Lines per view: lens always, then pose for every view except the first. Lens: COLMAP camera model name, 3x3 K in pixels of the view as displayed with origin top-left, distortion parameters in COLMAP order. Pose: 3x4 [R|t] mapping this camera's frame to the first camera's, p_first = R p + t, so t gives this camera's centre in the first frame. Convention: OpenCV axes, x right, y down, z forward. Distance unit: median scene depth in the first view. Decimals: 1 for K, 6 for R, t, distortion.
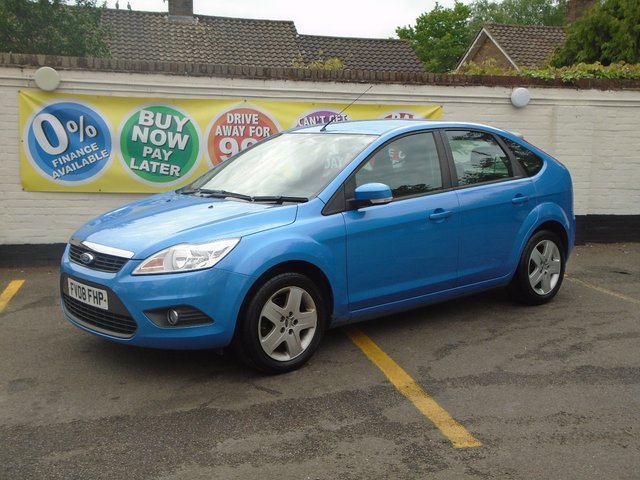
lens RADIAL K [[759.9, 0, 320.9], [0, 759.9, 237.4], [0, 0, 1]] dist [0.132119, -0.049798]
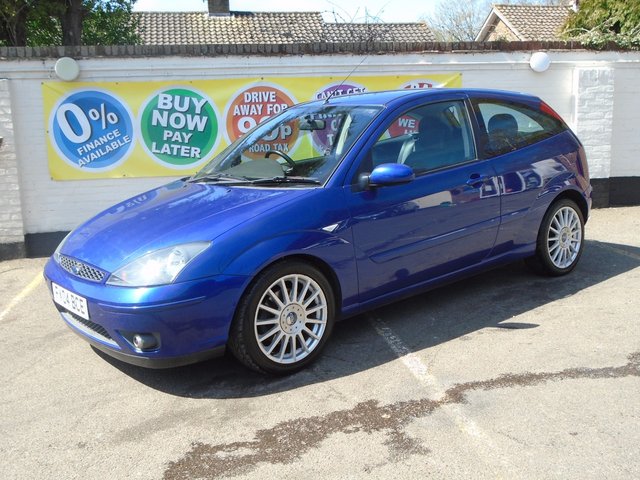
lens RADIAL K [[663.0, 0, 318.6], [0, 663.0, 240.5], [0, 0, 1]] dist [-0.009638, -0.004732]
pose [[0.997511, -0.040495, -0.057716, 0.016105], [0.043490, 0.997720, 0.051614, -0.009744], [0.055495, -0.053995, 0.996998, 0.132474]]
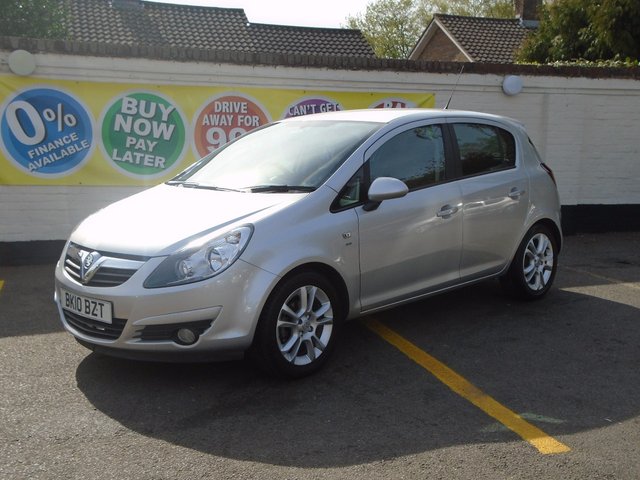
lens RADIAL K [[767.5, 0, 318.8], [0, 767.5, 242.3], [0, 0, 1]] dist [0.130894, -0.007352]
pose [[0.997164, -0.013440, 0.074048, -0.067805], [0.012394, 0.999817, 0.014560, 0.000118], [-0.074230, -0.013601, 0.997148, 0.032748]]
